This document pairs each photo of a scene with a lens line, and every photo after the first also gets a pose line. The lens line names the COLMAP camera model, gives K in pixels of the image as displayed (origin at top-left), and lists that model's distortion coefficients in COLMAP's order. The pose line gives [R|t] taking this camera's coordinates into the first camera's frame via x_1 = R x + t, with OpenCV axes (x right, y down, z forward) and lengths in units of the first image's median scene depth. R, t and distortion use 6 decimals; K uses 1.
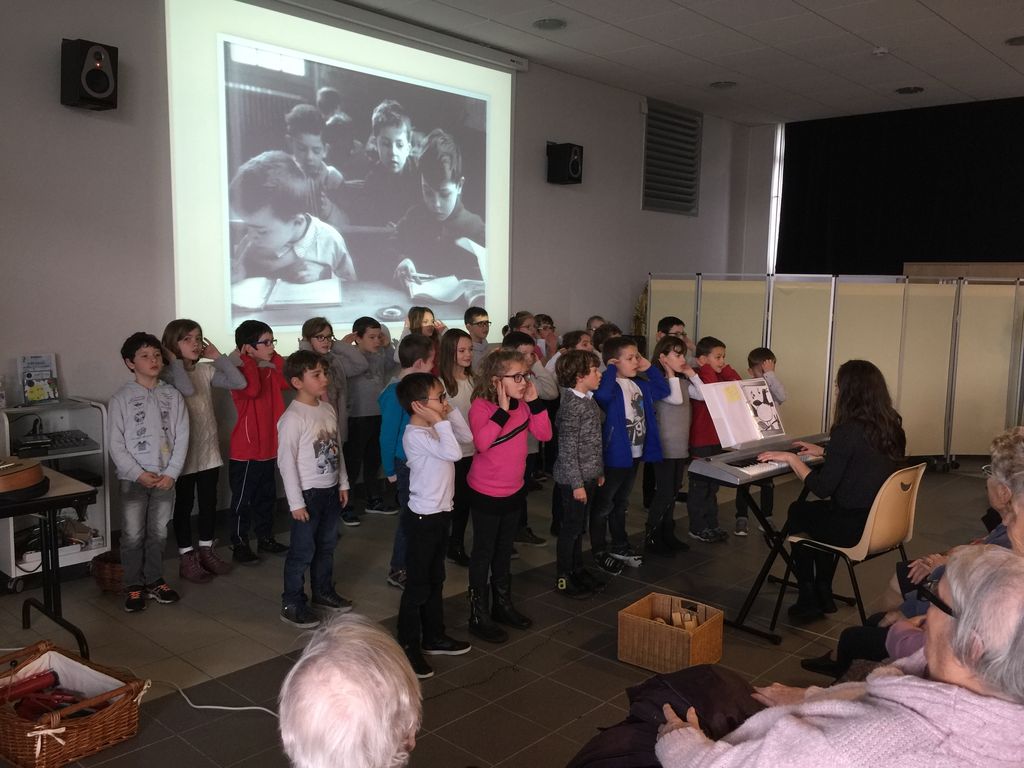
lens RADIAL K [[875.5, 0, 513.6], [0, 875.5, 386.7], [0, 0, 1]] dist [0.077501, -0.102009]
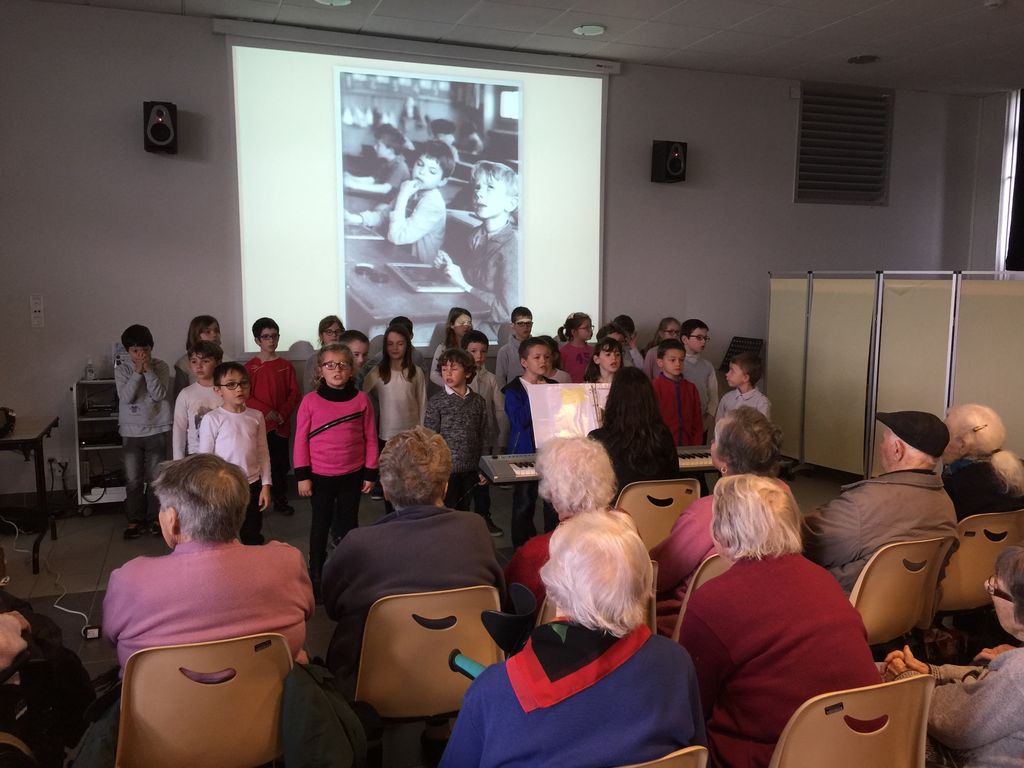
lens RADIAL K [[875.5, 0, 516.1], [0, 875.5, 382.7], [0, 0, 1]] dist [0.077501, -0.102009]
pose [[0.887769, 0.043246, -0.458253, 0.386506], [-0.046353, 0.998915, 0.004470, -0.004881], [0.457949, 0.017273, 0.888811, 0.058275]]
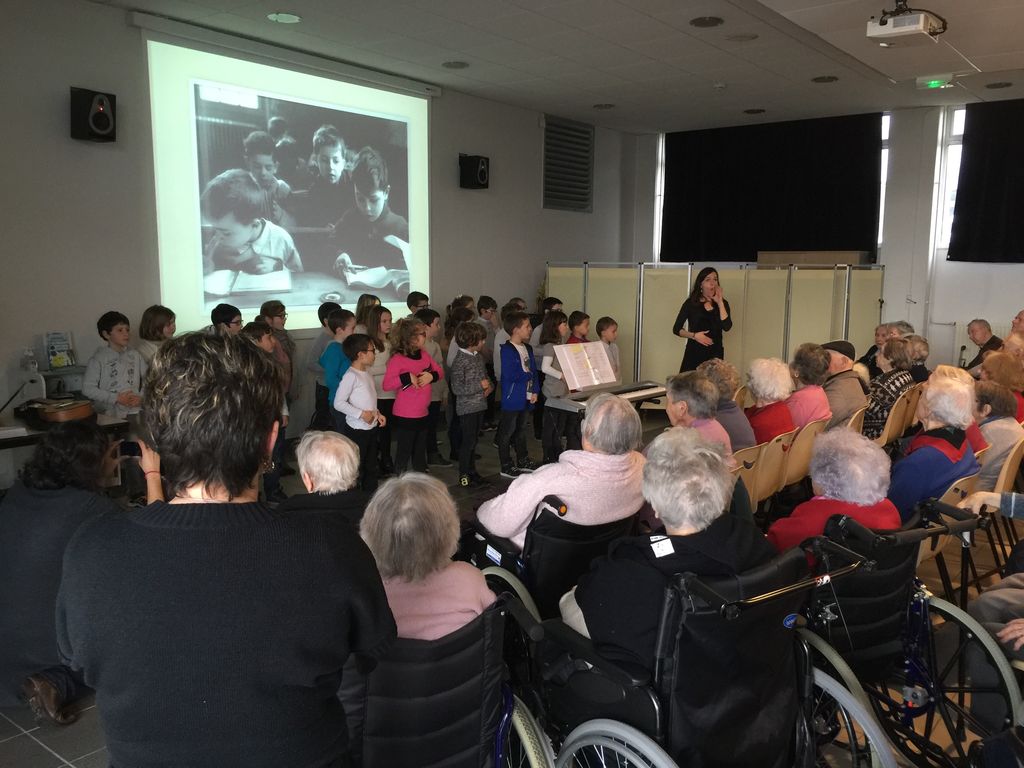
lens RADIAL K [[875.5, 0, 517.8], [0, 875.5, 387.5], [0, 0, 1]] dist [0.077501, -0.102009]
pose [[0.997193, -0.018779, 0.072475, 0.026037], [0.017426, 0.999663, 0.019248, 0.021021], [-0.072812, -0.017931, 0.997184, -0.226517]]
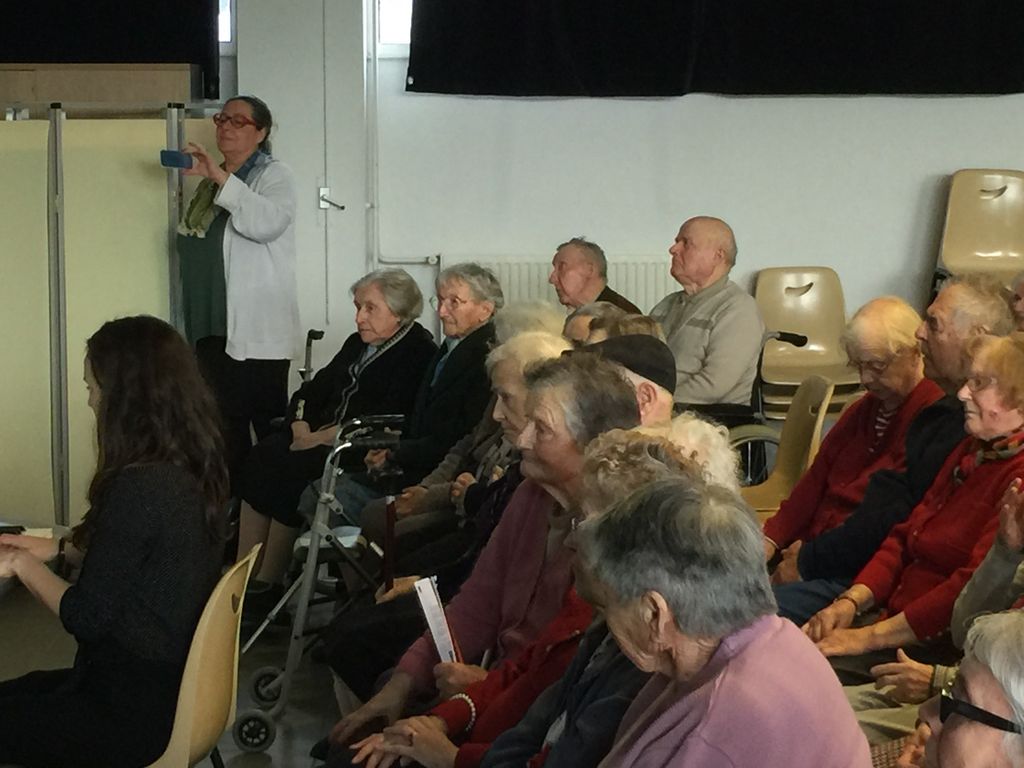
lens RADIAL K [[2557.2, 0, 513.3], [0, 2557.2, 383.6], [0, 0, 1]] dist [-0.067410, 0.000000]
pose [[0.732773, -0.092382, 0.674173, -0.156647], [0.096899, 0.994811, 0.030997, -0.010232], [-0.673539, 0.042613, 0.737922, -0.010243]]
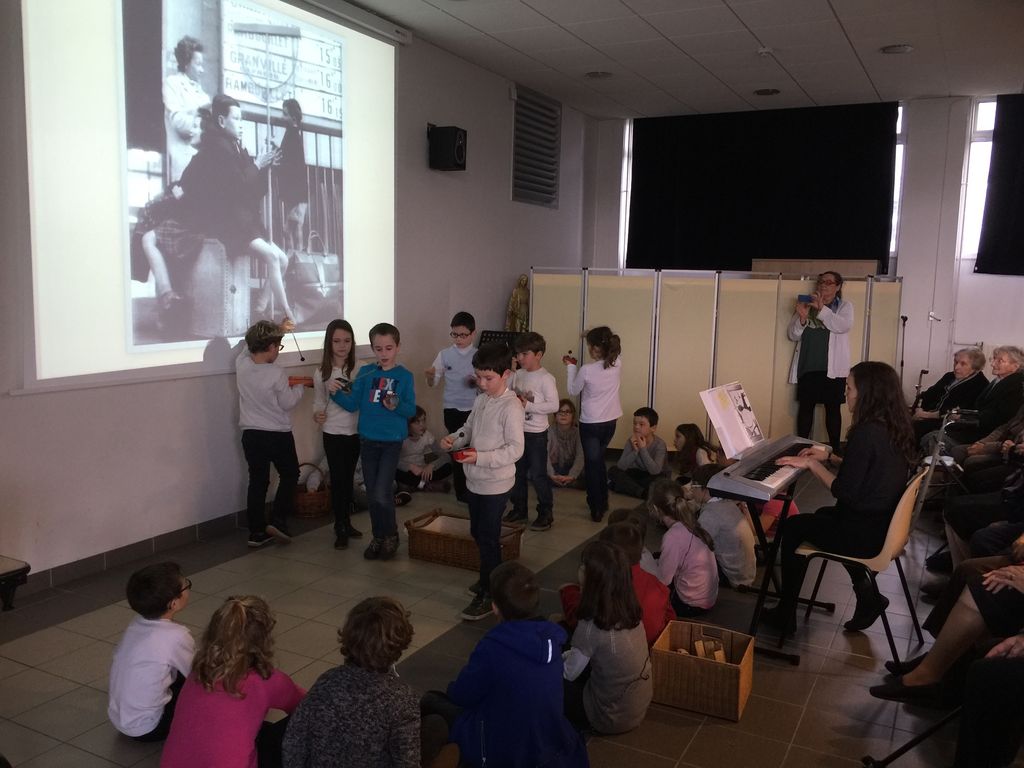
lens RADIAL K [[875.5, 0, 511.5], [0, 875.5, 384.8], [0, 0, 1]] dist [0.077501, -0.102009]
pose [[0.966048, -0.026907, 0.256957, -0.128512], [0.024293, 0.999616, 0.013342, -0.015930], [-0.257218, -0.006647, 0.966331, 0.088291]]
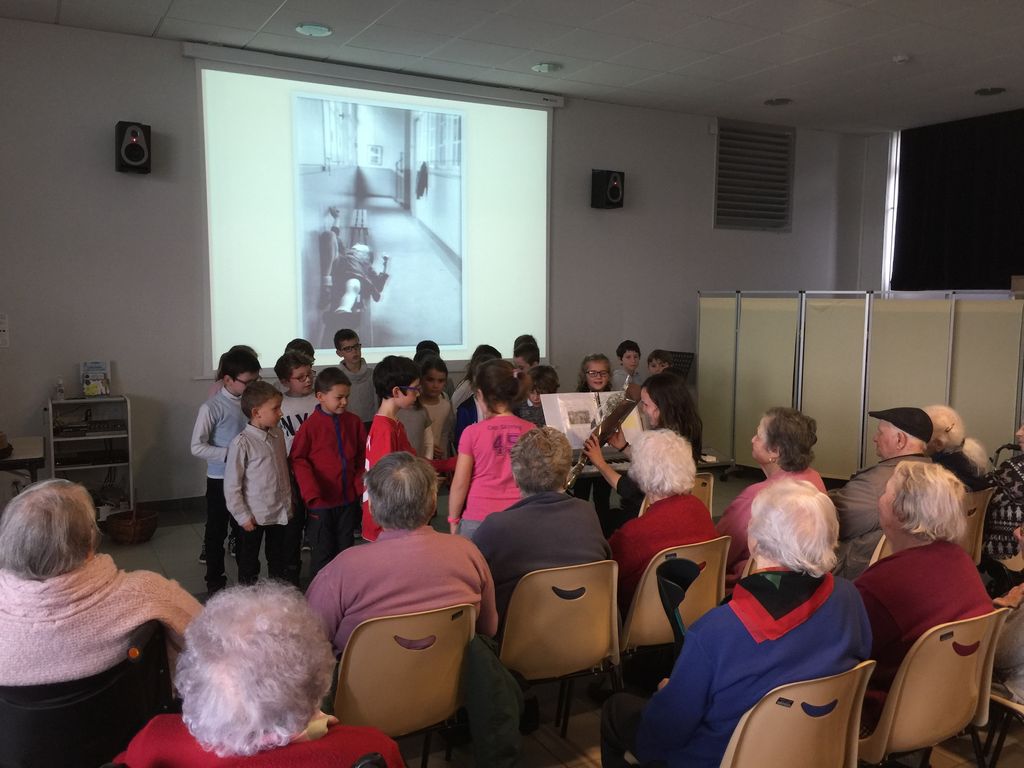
lens RADIAL K [[875.5, 0, 513.1], [0, 875.5, 385.1], [0, 0, 1]] dist [0.077501, -0.102009]
pose [[0.946599, 0.020551, -0.321758, 0.311064], [-0.028451, 0.999398, -0.019872, 0.005537], [0.321156, 0.027965, 0.946613, -0.030643]]
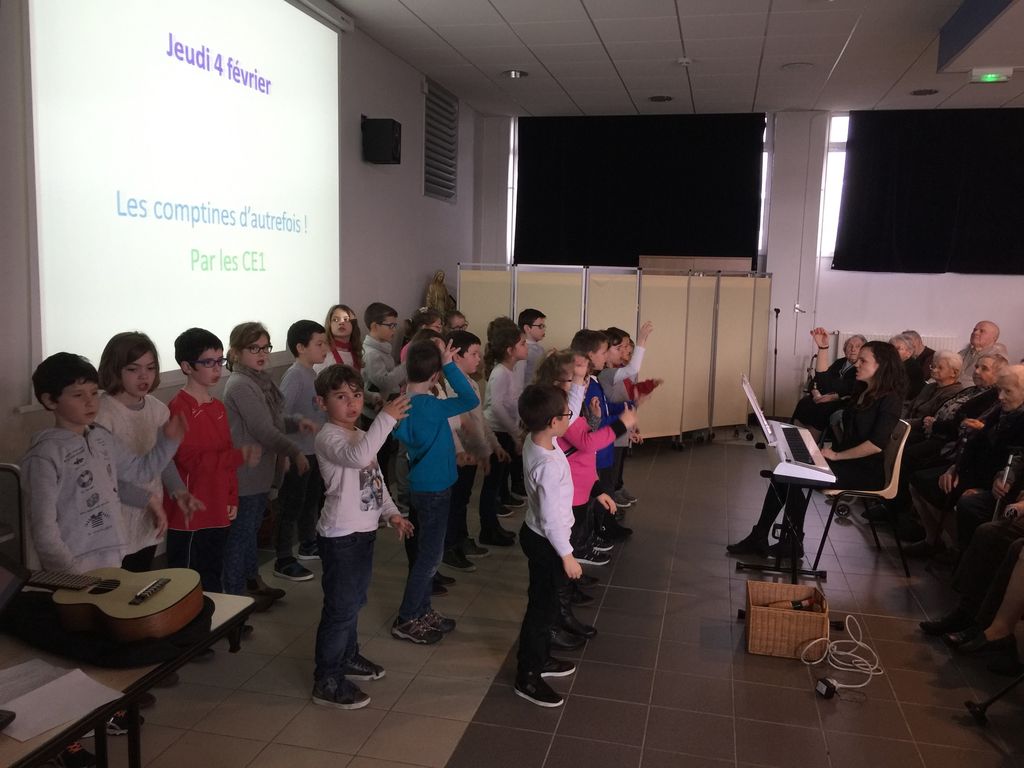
lens RADIAL K [[875.5, 0, 513.7], [0, 875.5, 383.2], [0, 0, 1]] dist [0.077501, -0.102009]
pose [[0.871744, -0.058619, 0.486443, -0.293320], [0.050450, 0.998279, 0.029887, -0.027590], [-0.487358, -0.001513, 0.873201, 0.152111]]
